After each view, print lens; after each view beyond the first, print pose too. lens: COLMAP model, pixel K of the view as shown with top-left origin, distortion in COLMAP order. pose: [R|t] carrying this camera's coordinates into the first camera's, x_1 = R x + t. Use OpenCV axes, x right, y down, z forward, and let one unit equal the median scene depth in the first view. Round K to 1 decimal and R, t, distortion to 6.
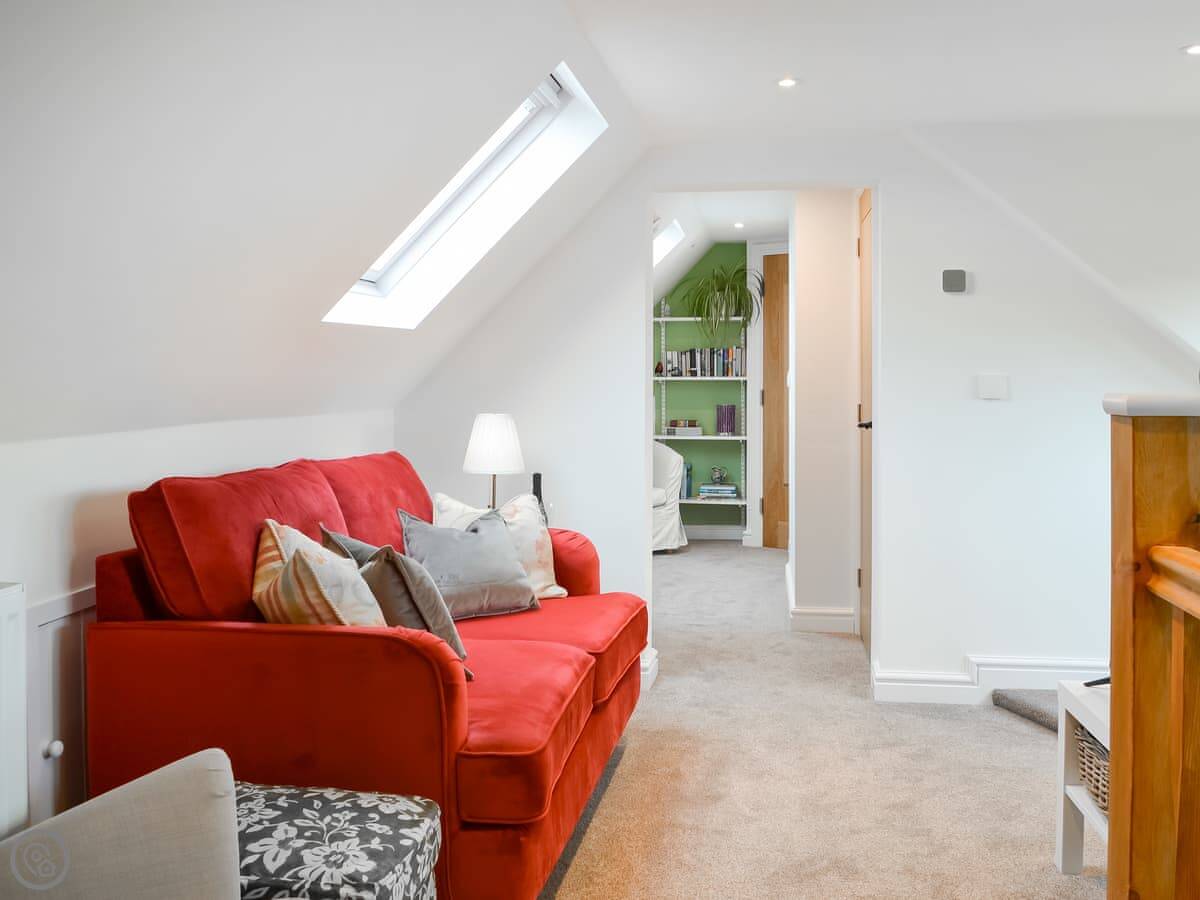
lens RADIAL K [[1091.9, 0, 599.0], [0, 1091.9, 398.7], [0, 0, 1]] dist [-0.011188, -0.002461]
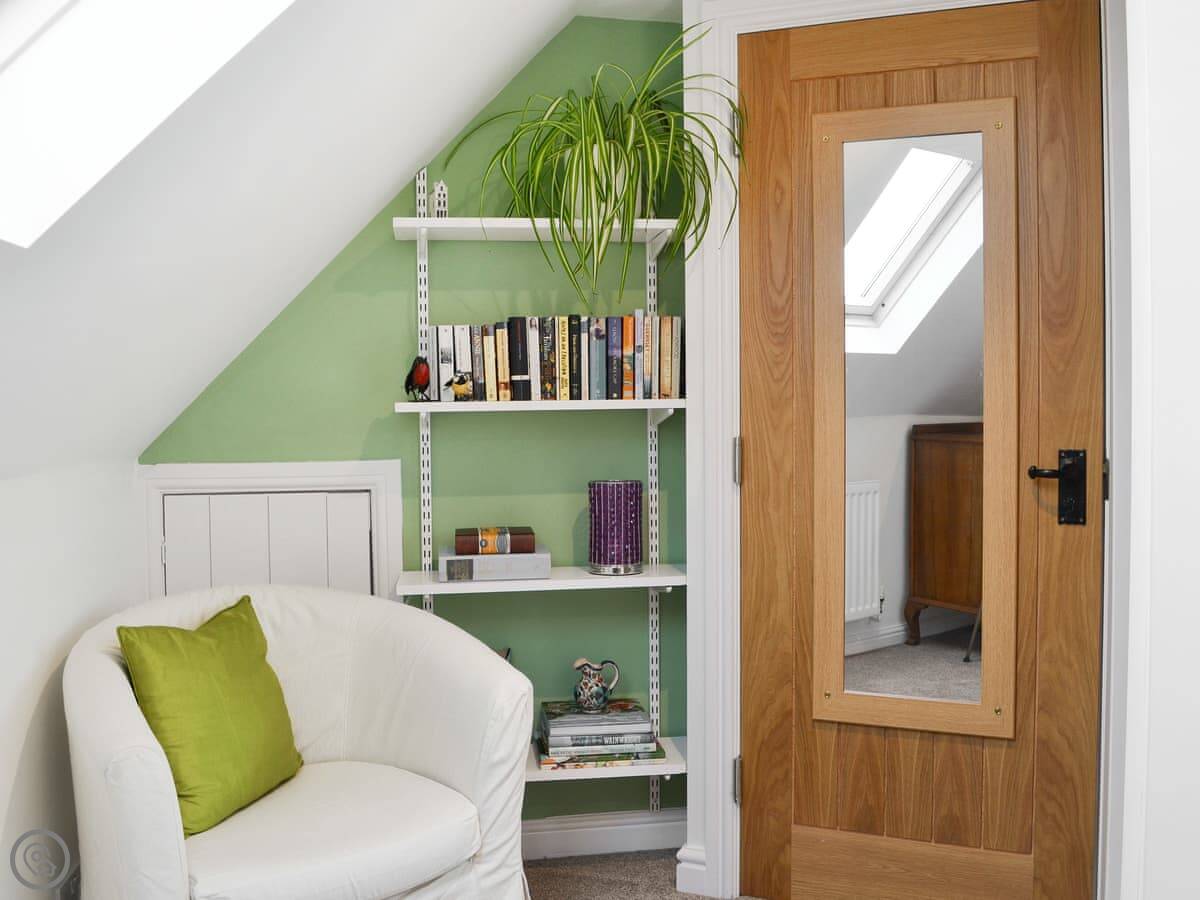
lens RADIAL K [[1091.9, 0, 599.0], [0, 1091.9, 398.7], [0, 0, 1]] dist [-0.011188, -0.002461]
pose [[0.949371, -0.016930, 0.313701, 0.004010], [0.019675, 0.999791, -0.005585, -0.018414], [-0.313541, 0.011475, 0.949505, 0.676414]]
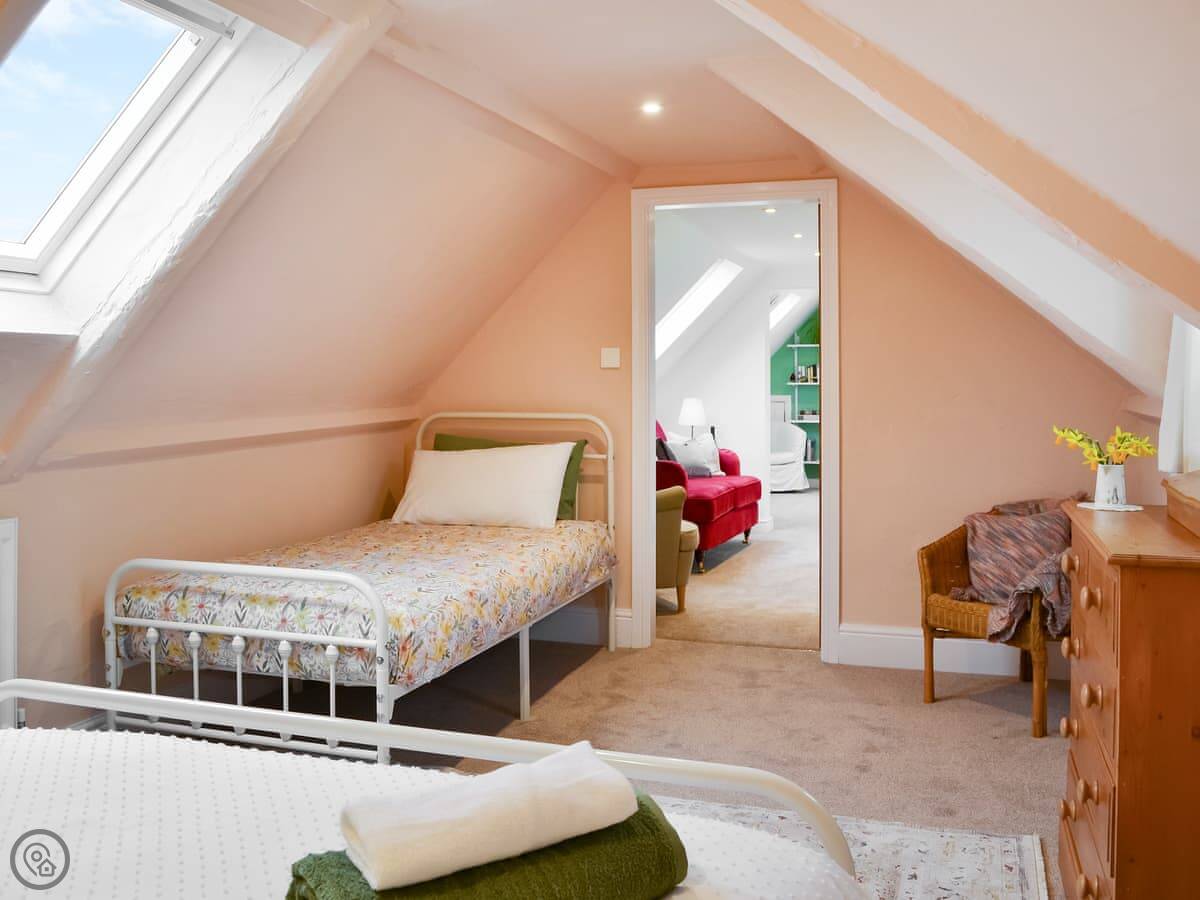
lens RADIAL K [[1091.9, 0, 599.0], [0, 1091.9, 398.7], [0, 0, 1]] dist [-0.011188, -0.002461]
pose [[0.986278, -0.001029, -0.165087, 0.039550], [-0.000806, 0.999939, -0.011049, 0.020604], [0.165088, 0.011031, 0.986217, -0.589596]]
